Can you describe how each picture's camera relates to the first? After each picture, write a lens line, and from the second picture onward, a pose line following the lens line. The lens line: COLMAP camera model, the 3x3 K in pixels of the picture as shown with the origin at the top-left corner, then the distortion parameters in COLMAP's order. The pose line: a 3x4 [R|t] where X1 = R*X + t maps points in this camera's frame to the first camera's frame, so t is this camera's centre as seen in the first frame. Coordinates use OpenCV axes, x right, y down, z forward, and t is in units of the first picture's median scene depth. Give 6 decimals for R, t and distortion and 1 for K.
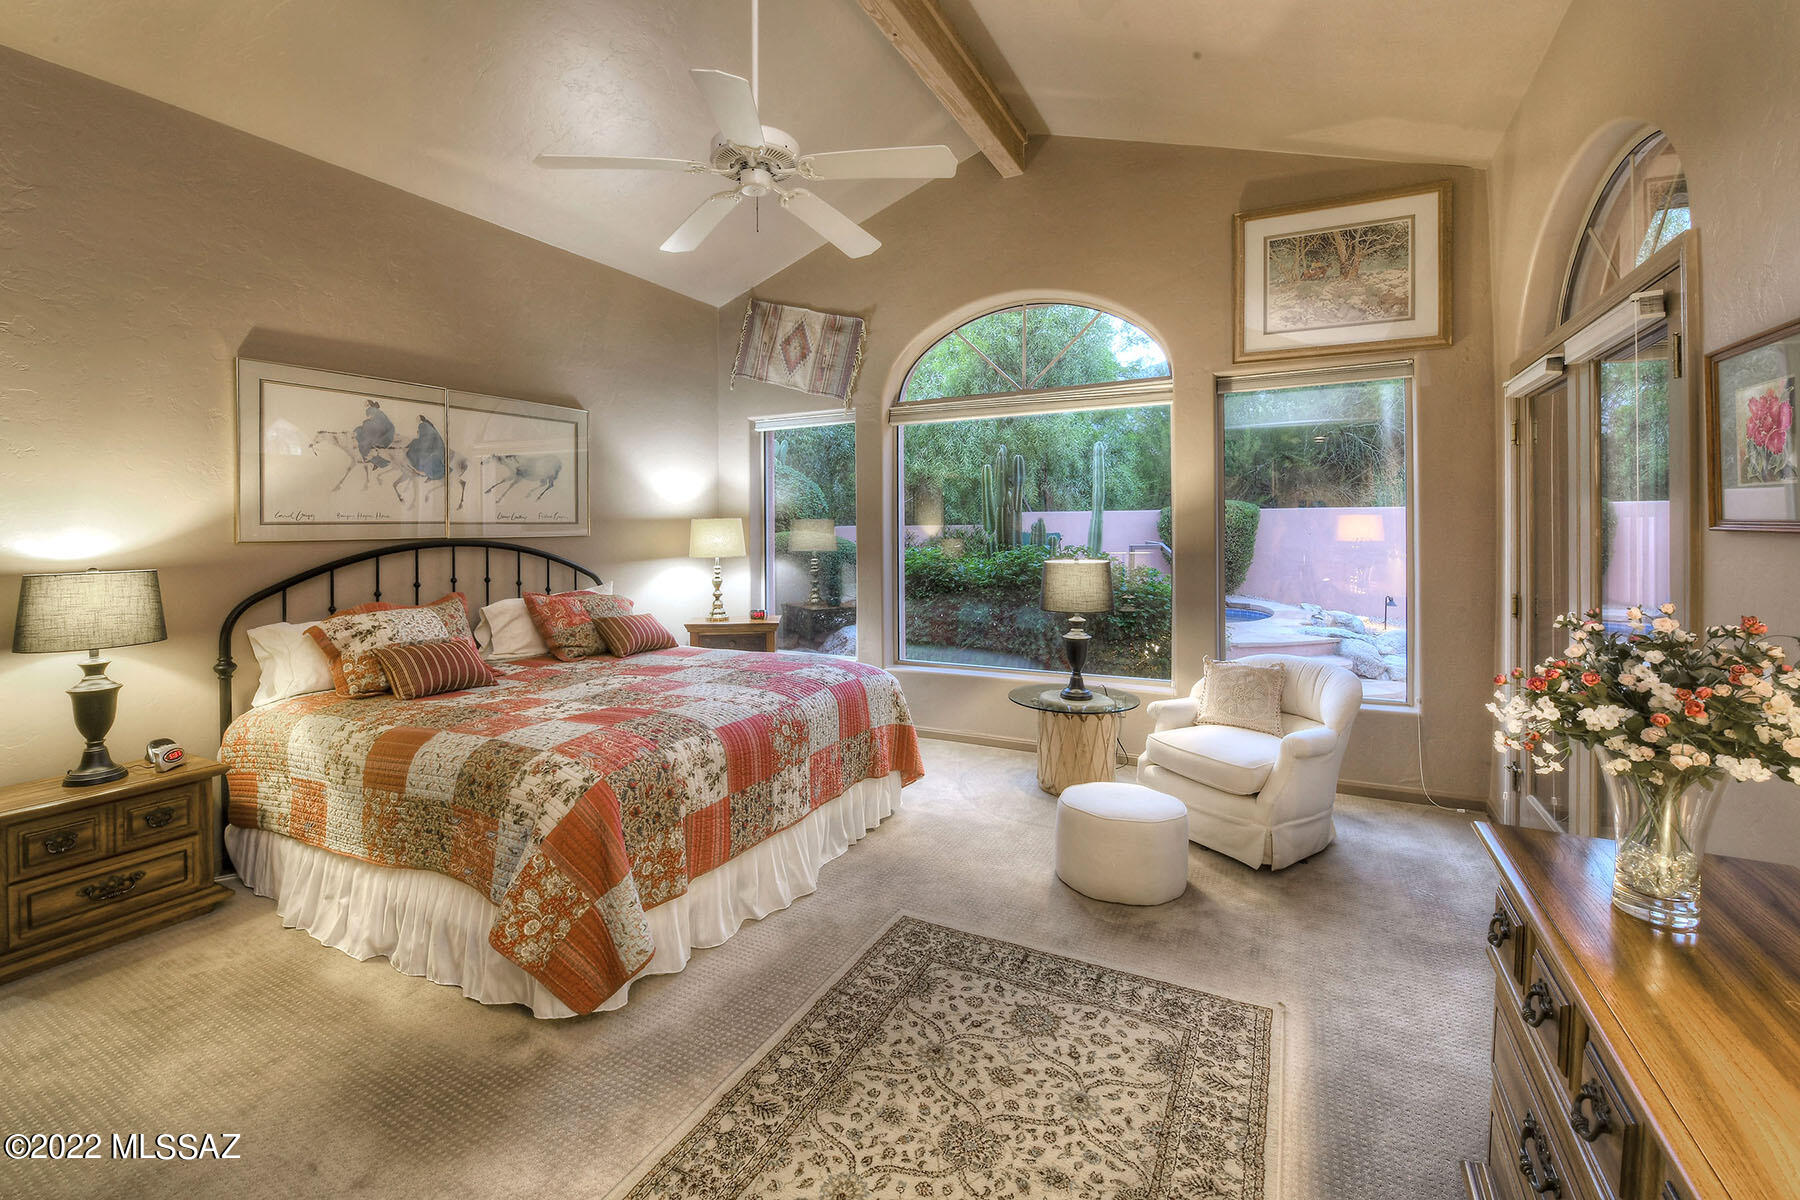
lens RADIAL K [[752.9, 0, 899.5], [0, 752.9, 523.3], [0, 0, 1]] dist [-0.012170, -0.000258]
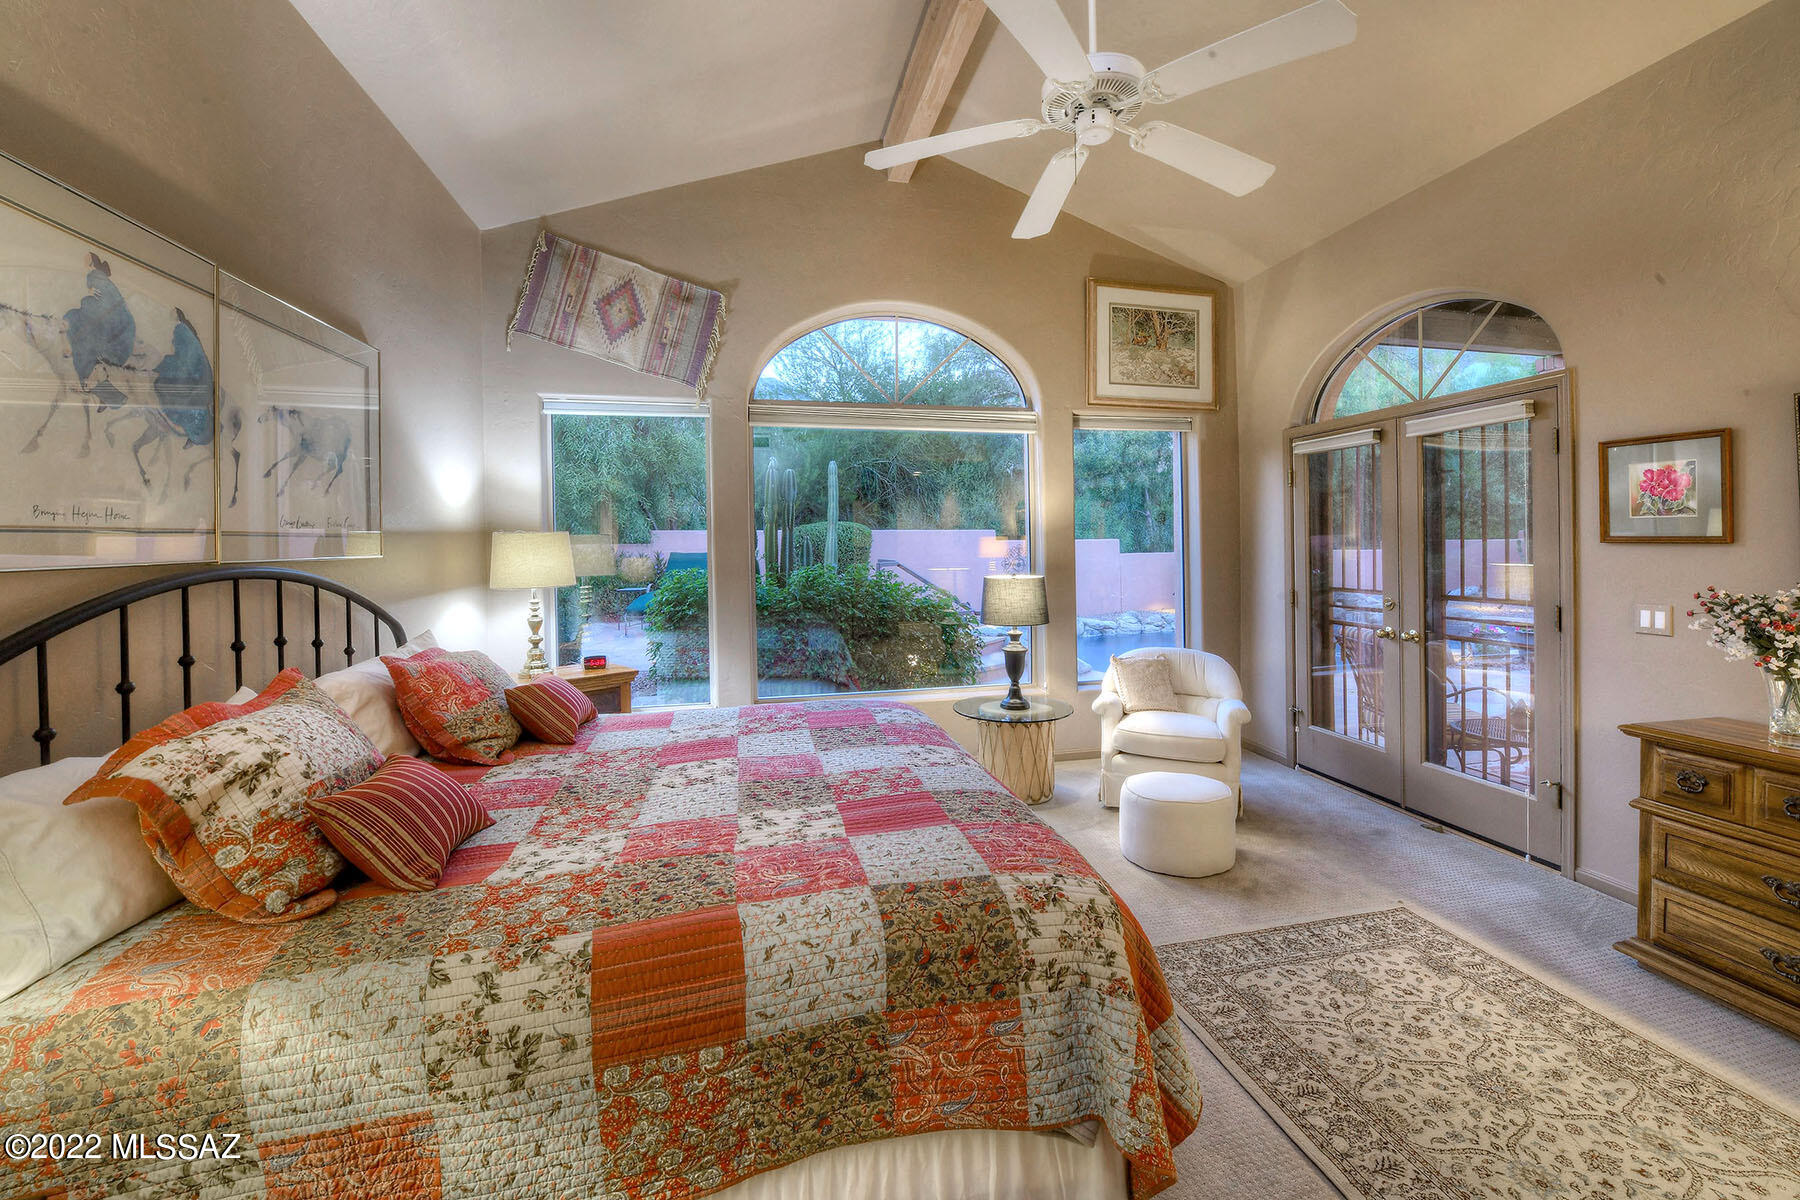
lens RADIAL K [[743.5, 0, 912.2], [0, 743.5, 544.6], [0, 0, 1]] dist [-0.015963, -0.000851]
pose [[0.759868, 0.000650, 0.650077, -0.559381], [-0.000841, 1.000000, -0.000017, 0.006775], [-0.650076, -0.000533, 0.759869, 0.322702]]
